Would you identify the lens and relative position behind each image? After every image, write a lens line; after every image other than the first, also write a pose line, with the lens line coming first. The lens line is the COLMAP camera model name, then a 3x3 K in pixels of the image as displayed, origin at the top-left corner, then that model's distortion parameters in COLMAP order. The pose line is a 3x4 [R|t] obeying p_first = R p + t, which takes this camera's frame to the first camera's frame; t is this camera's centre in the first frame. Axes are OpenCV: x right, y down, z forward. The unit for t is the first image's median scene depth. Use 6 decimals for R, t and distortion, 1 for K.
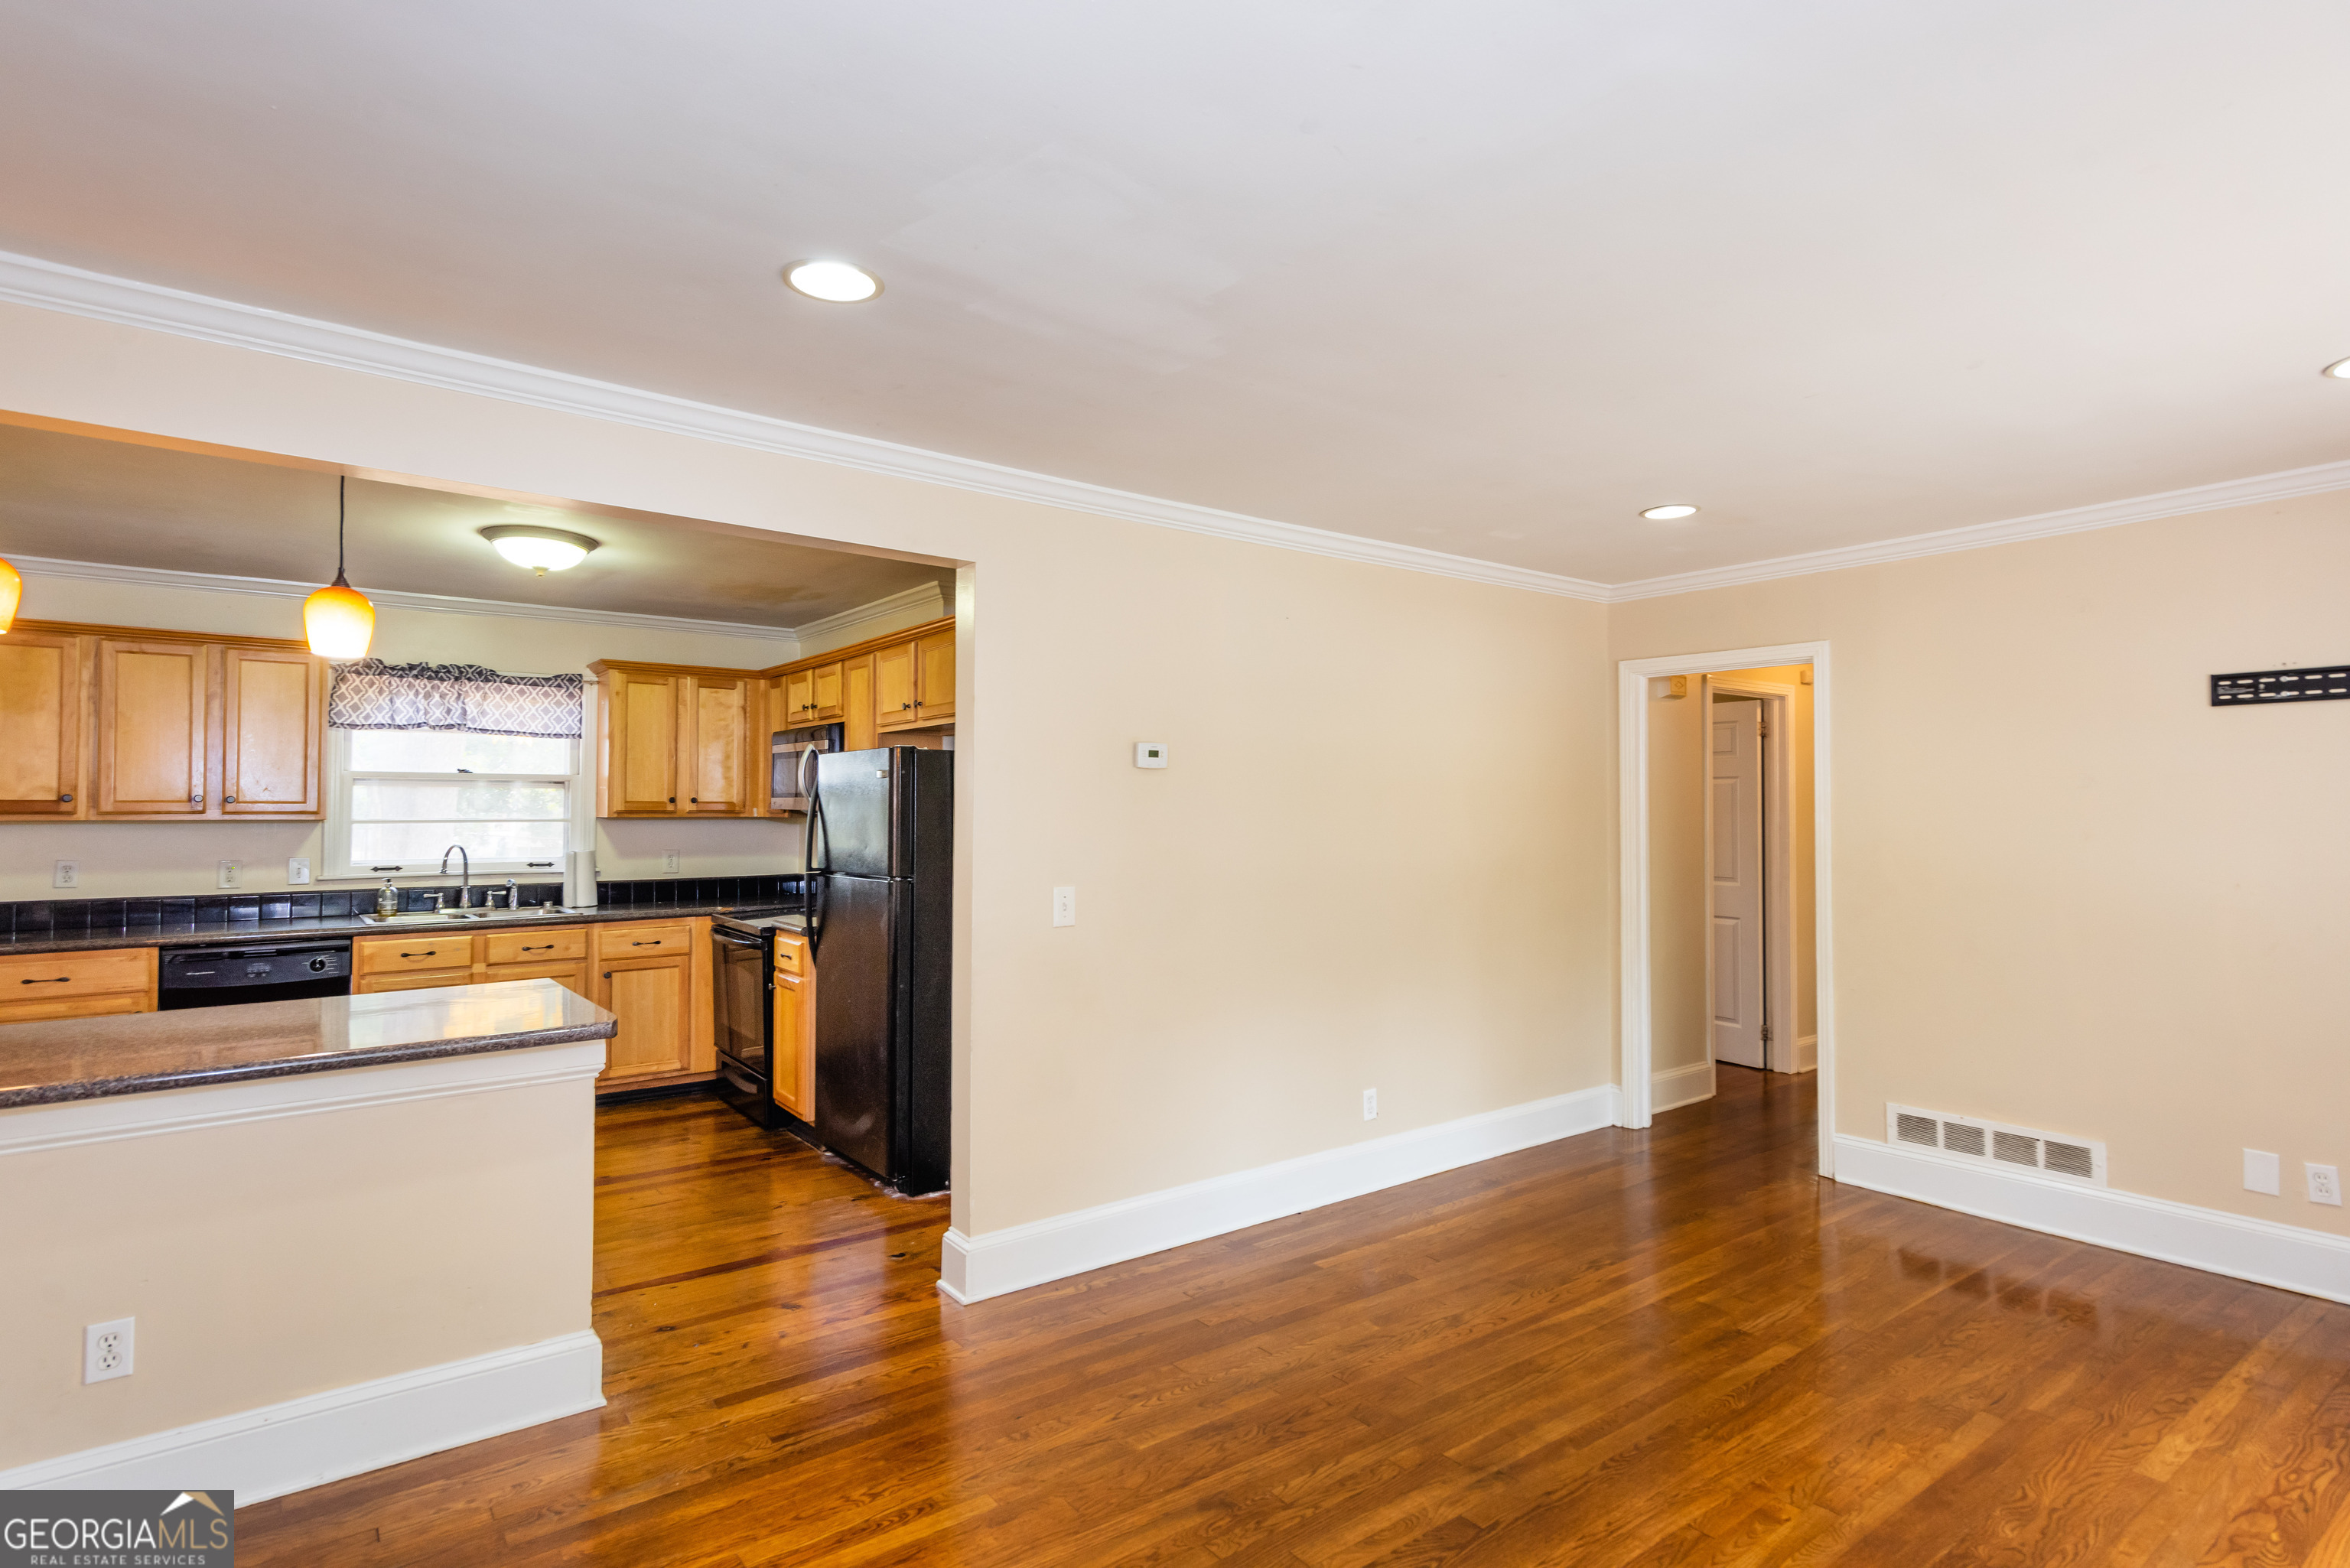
lens RADIAL K [[1168.9, 0, 1166.2], [0, 1168.9, 785.3], [0, 0, 1]] dist [0.013280, -0.000475]
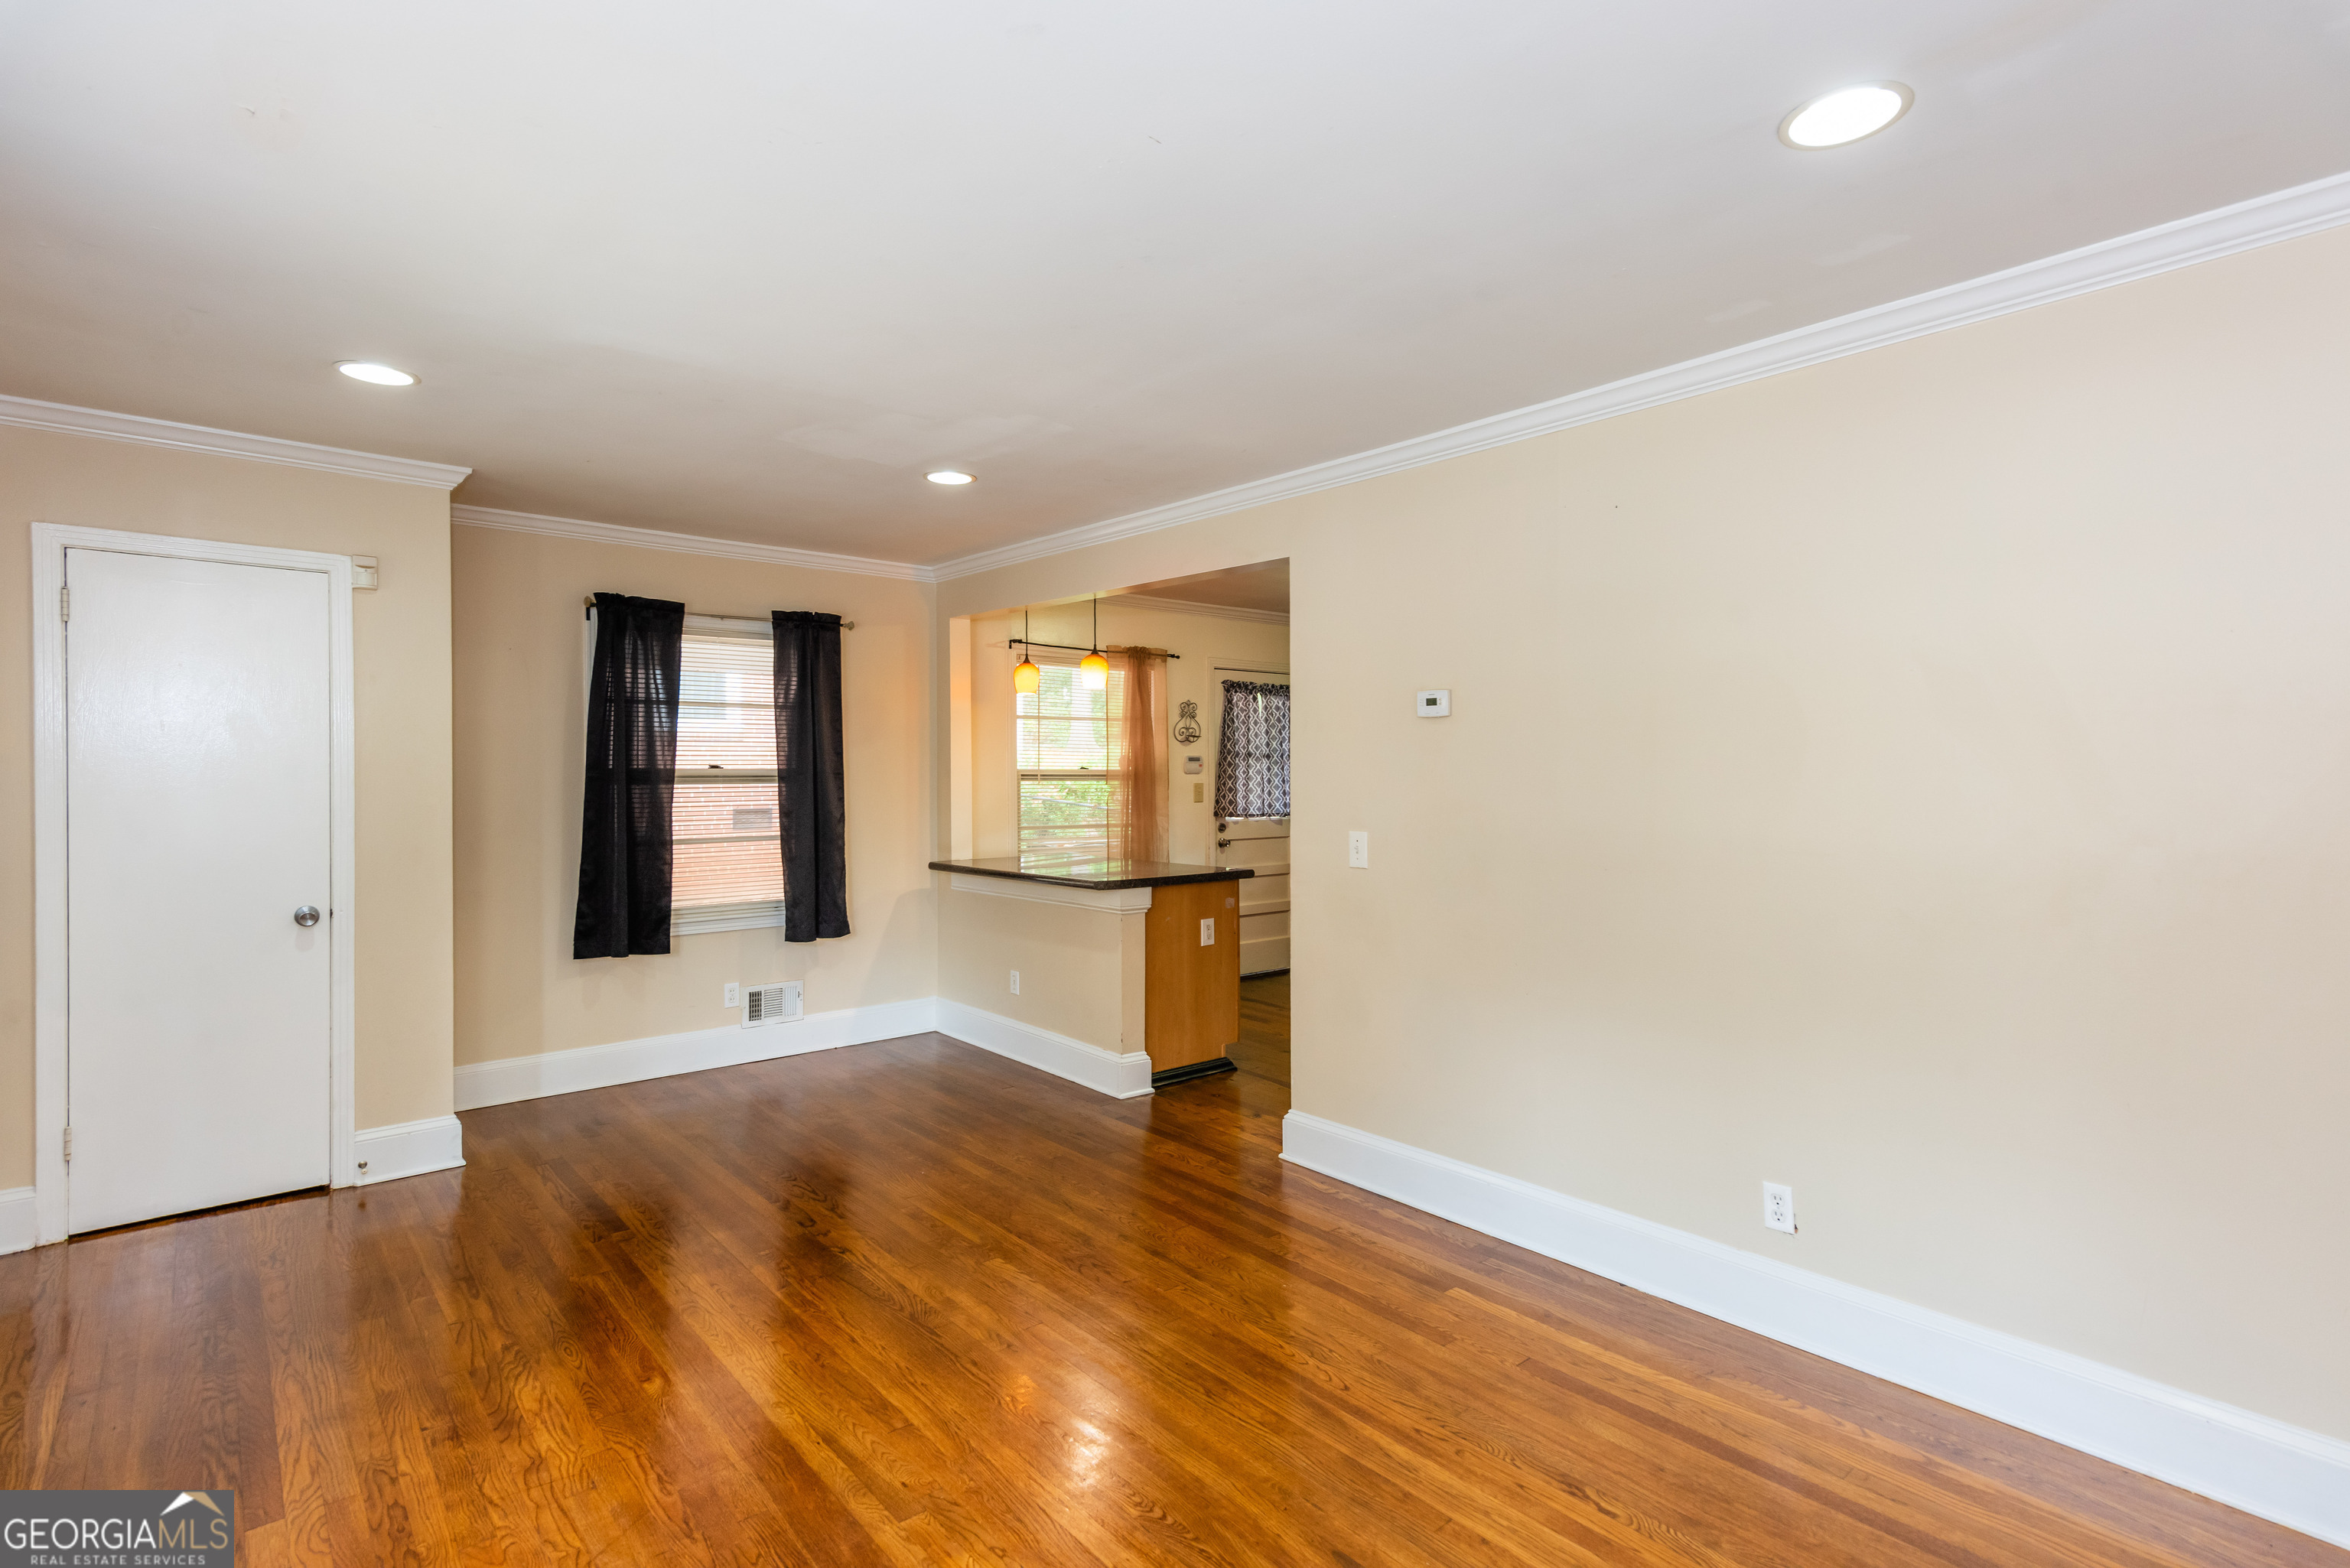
lens RADIAL K [[1168.9, 0, 1178.7], [0, 1168.9, 782.3], [0, 0, 1]] dist [0.013280, -0.000475]
pose [[0.047724, 0.010714, -0.998803, 1.284279], [0.025701, 0.999598, 0.011951, 0.031193], [0.998530, -0.026240, 0.047430, 1.018452]]
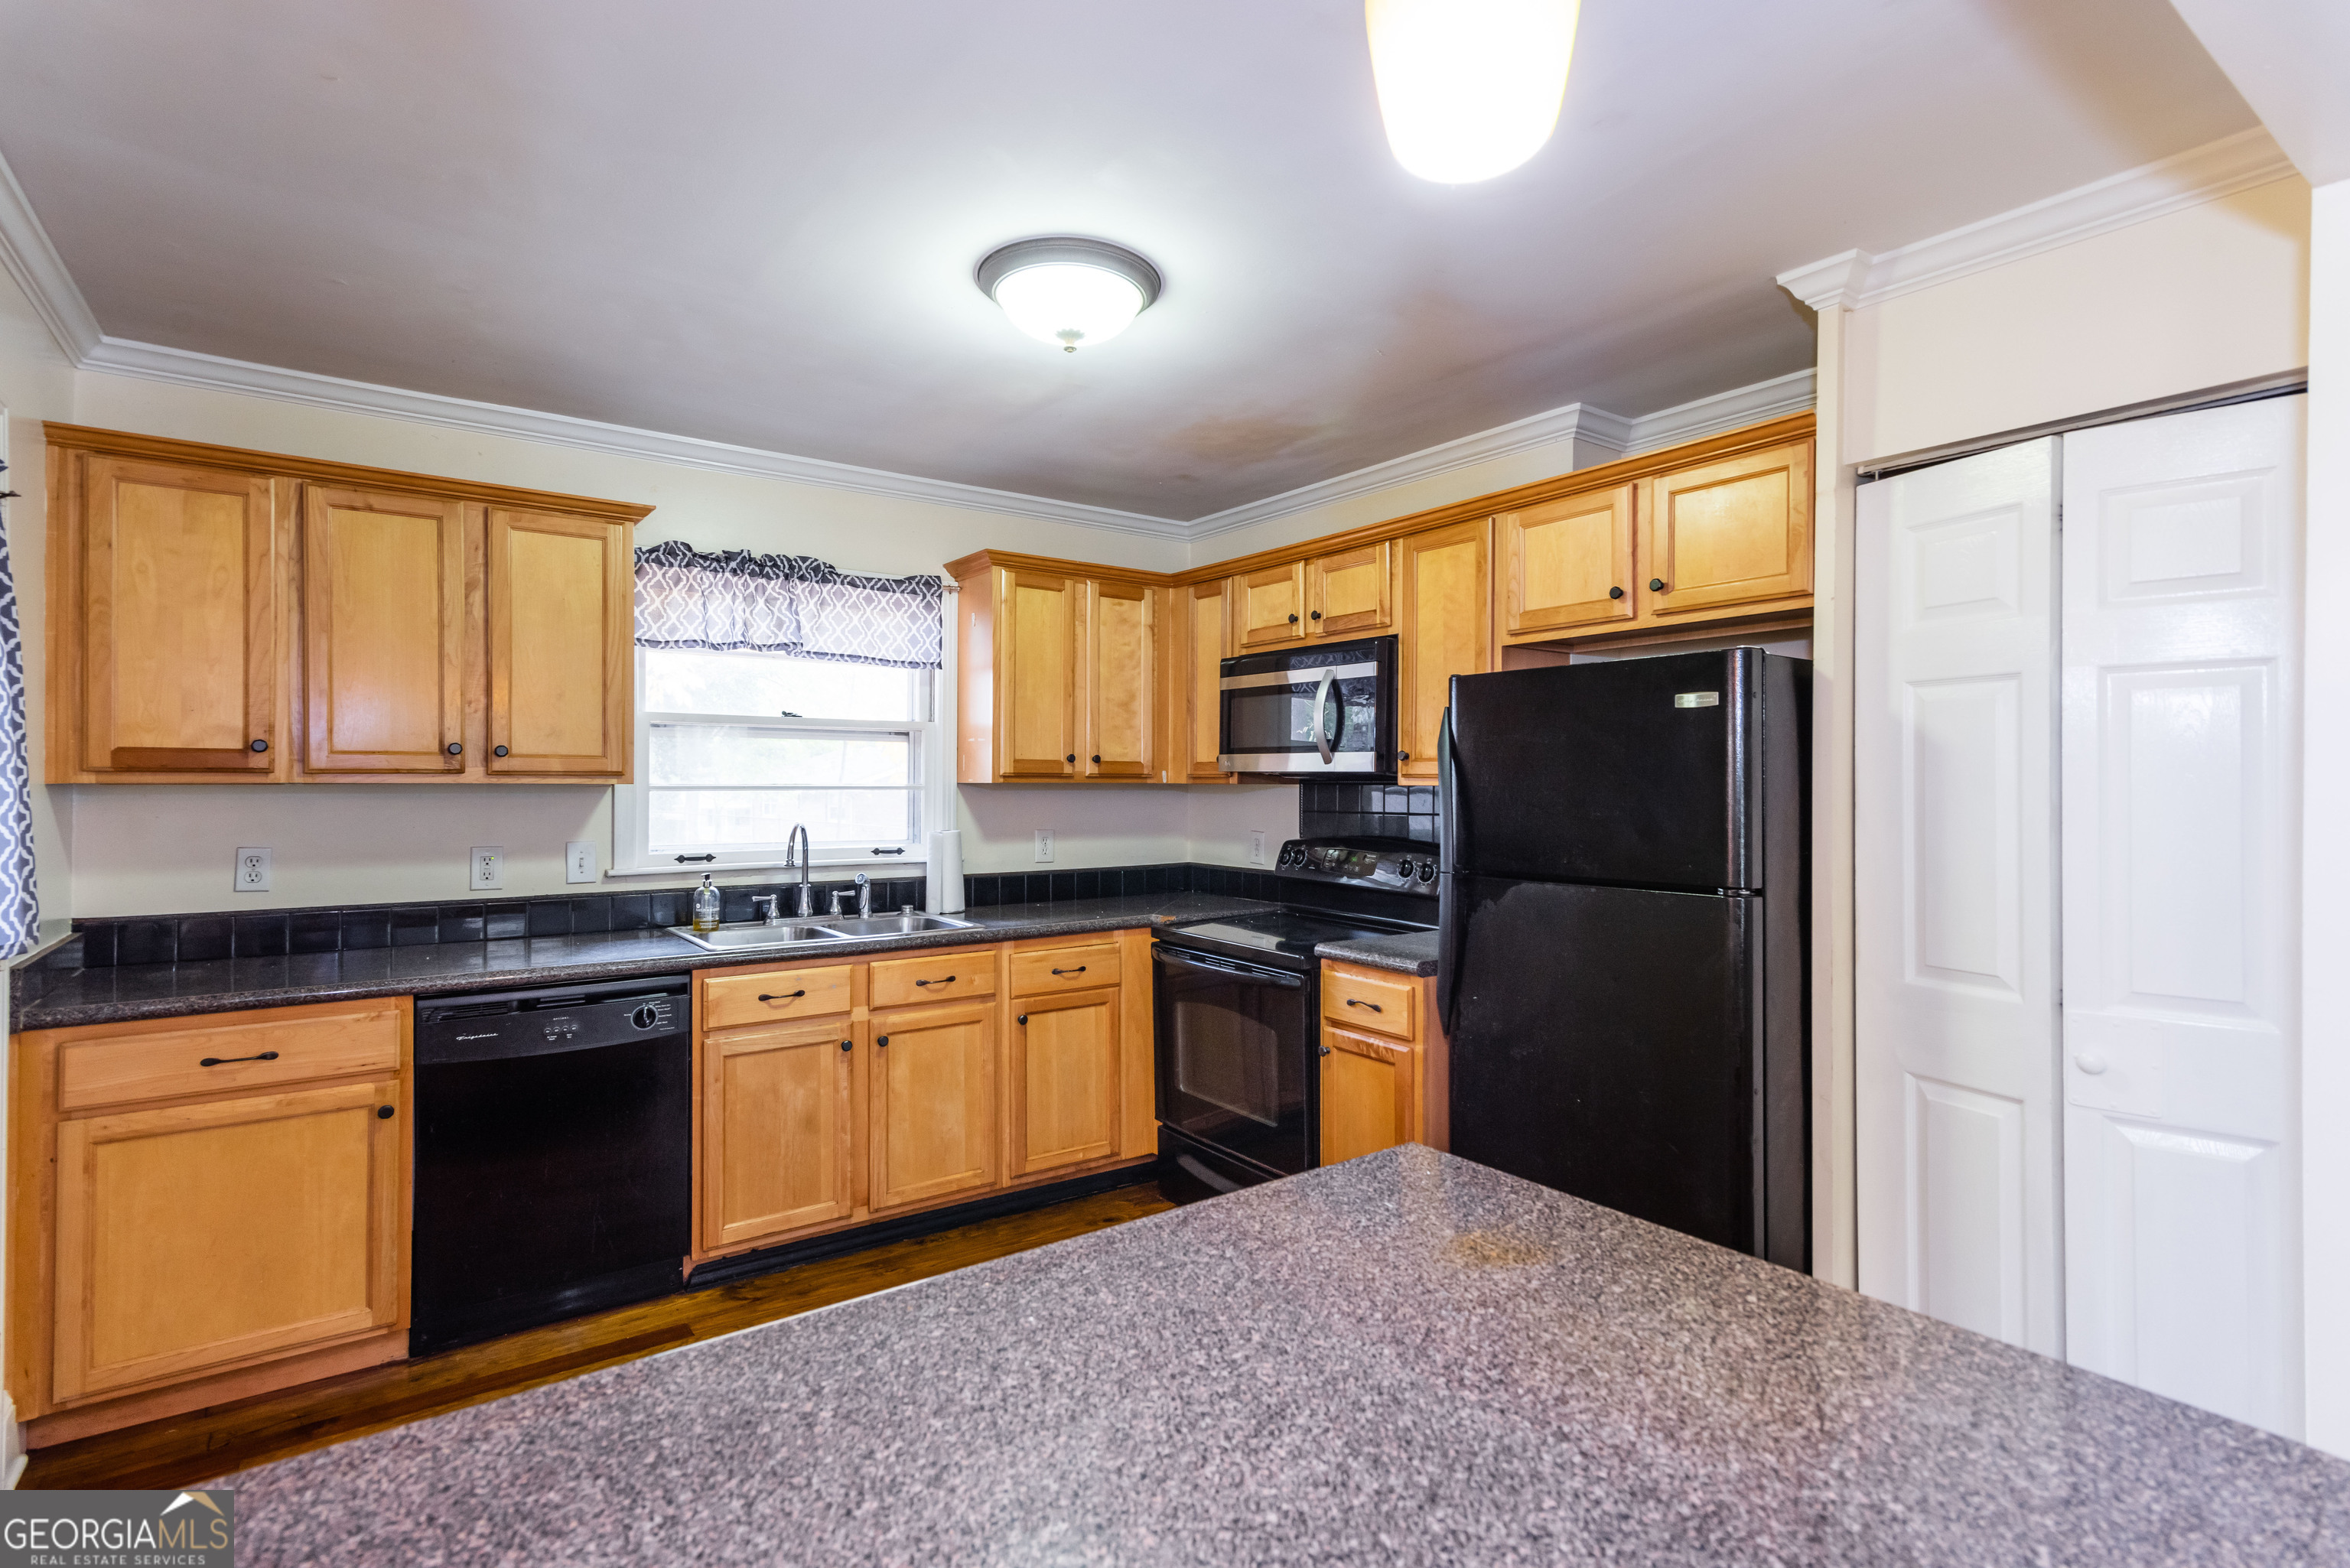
lens RADIAL K [[1168.9, 0, 1186.8], [0, 1168.9, 783.6], [0, 0, 1]] dist [0.013280, -0.000475]
pose [[0.999225, 0.001737, -0.039327, -0.351333], [-0.000896, 0.999770, 0.021405, 0.013638], [0.039355, -0.021353, 0.998997, 0.338518]]
